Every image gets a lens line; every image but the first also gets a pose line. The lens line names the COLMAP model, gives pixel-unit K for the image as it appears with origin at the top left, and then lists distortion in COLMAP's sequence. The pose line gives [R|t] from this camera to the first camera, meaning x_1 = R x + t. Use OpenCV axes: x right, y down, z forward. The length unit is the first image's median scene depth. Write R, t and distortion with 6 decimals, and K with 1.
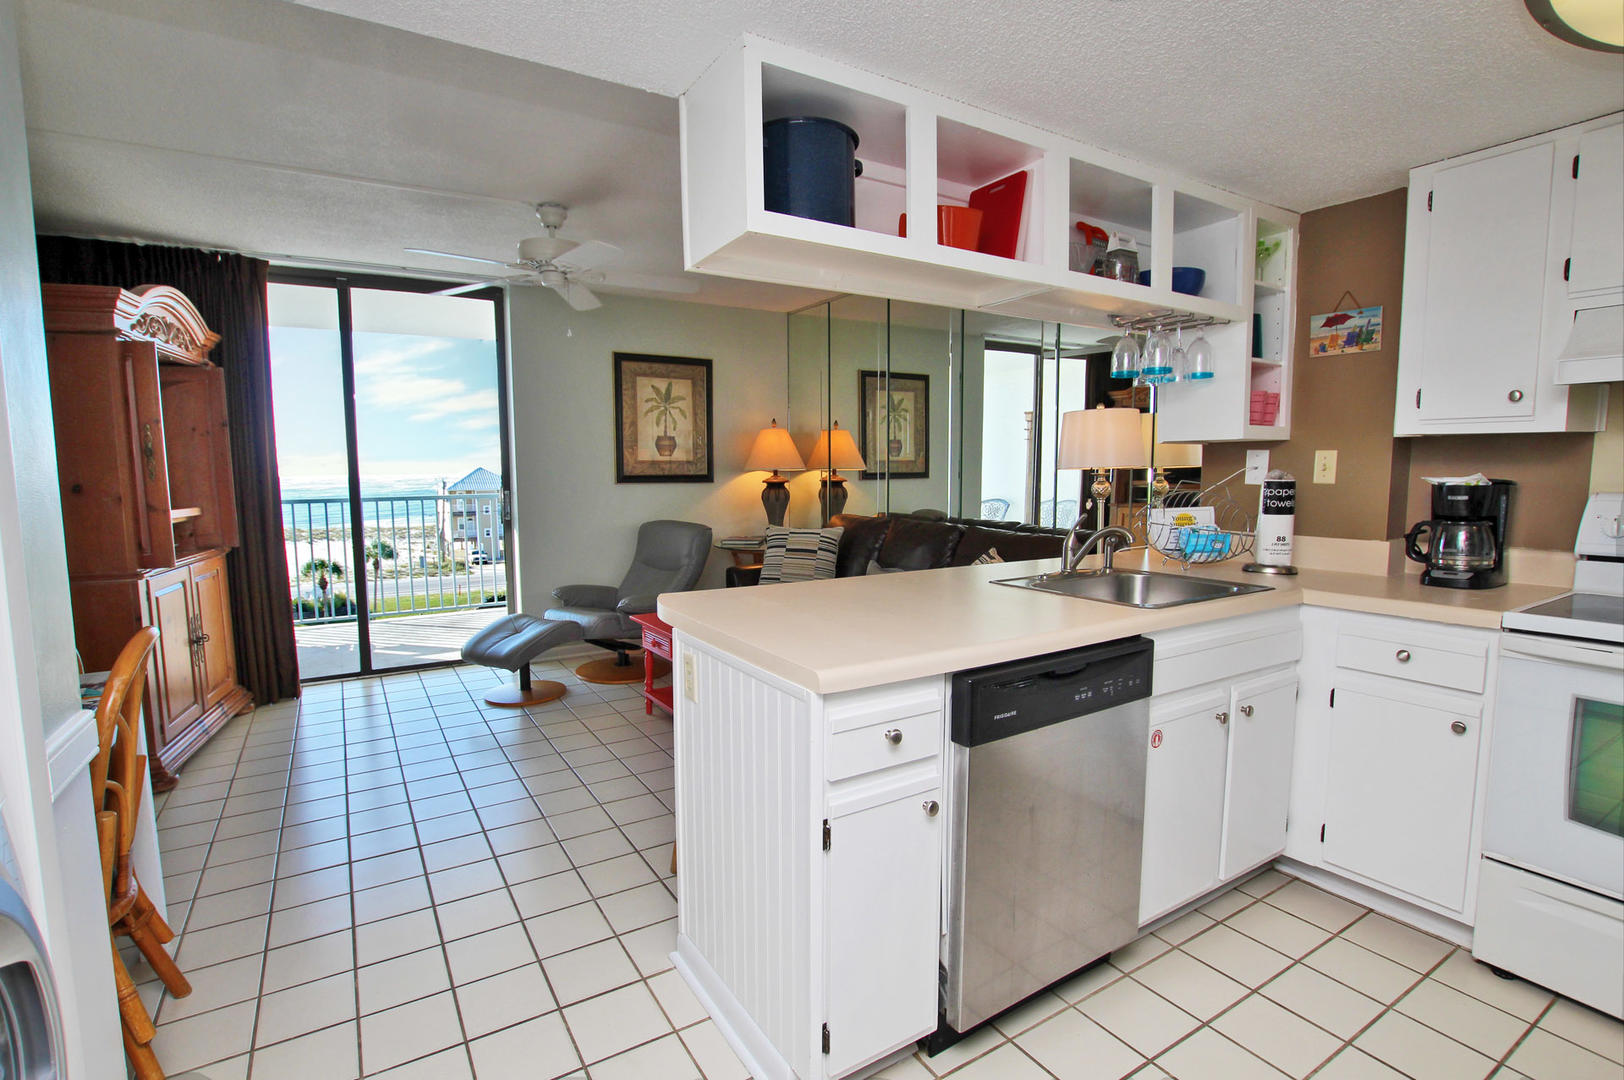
lens RADIAL K [[765.2, 0, 799.9], [0, 765.2, 541.9], [0, 0, 1]] dist [-0.035991, 0.005925]
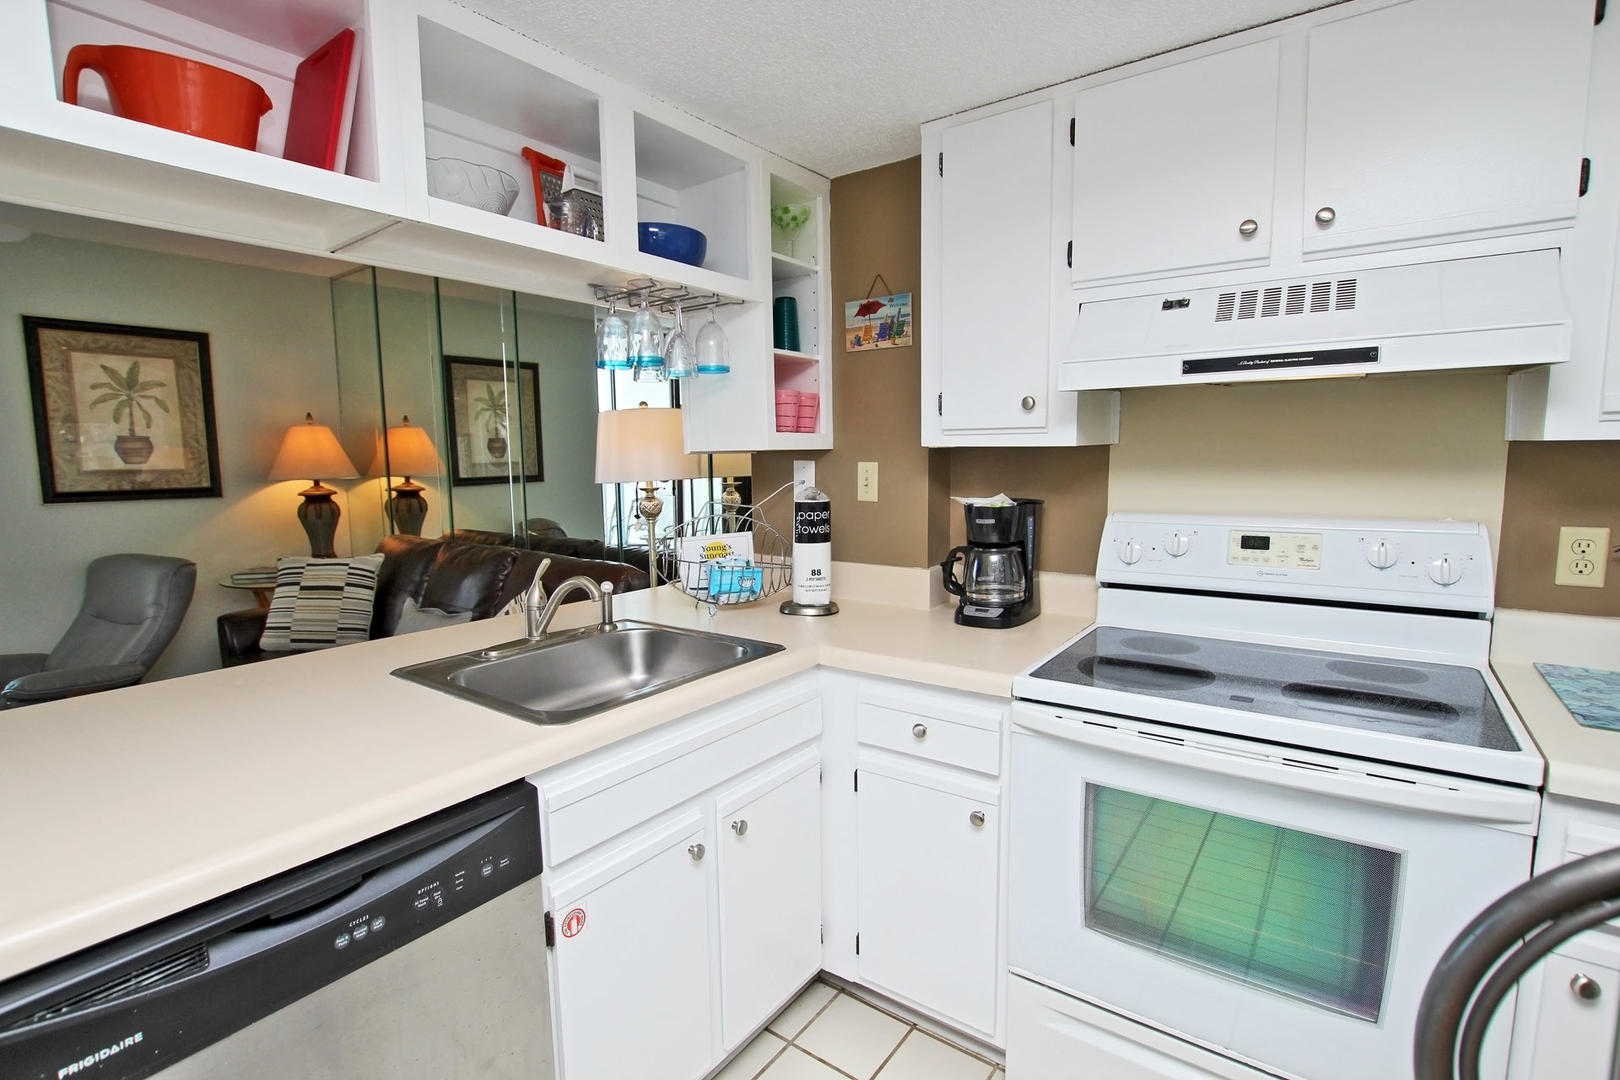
lens RADIAL K [[754.9, 0, 810.0], [0, 754.9, 540.0], [0, 0, 1]] dist [-0.035670, 0.006880]
pose [[0.924844, -0.048527, 0.377239, 0.311779], [0.044207, 0.998820, 0.020107, -0.053800], [-0.377769, -0.001919, 0.925898, 0.234683]]
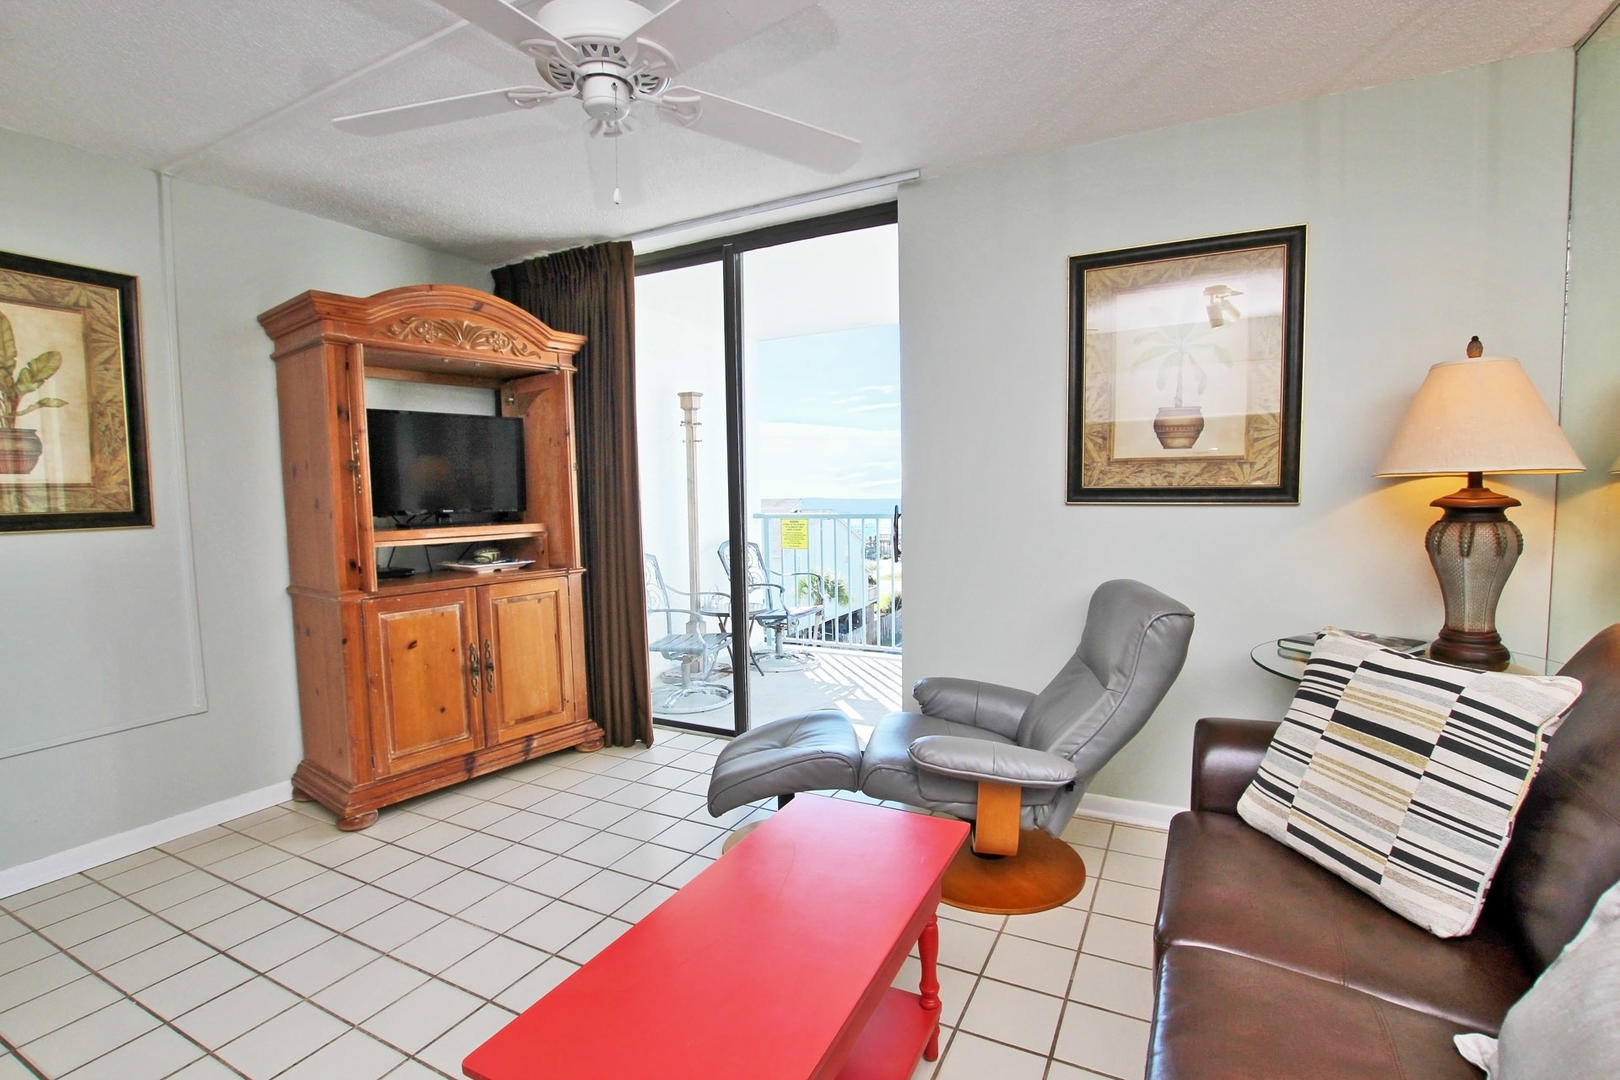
lens RADIAL K [[754.9, 0, 810.0], [0, 754.9, 540.0], [0, 0, 1]] dist [-0.035670, 0.006880]
pose [[0.514529, 0.056333, -0.855621, 0.241451], [-0.068988, 0.997324, 0.024177, -0.102630], [0.854693, 0.046588, 0.517039, 1.156780]]
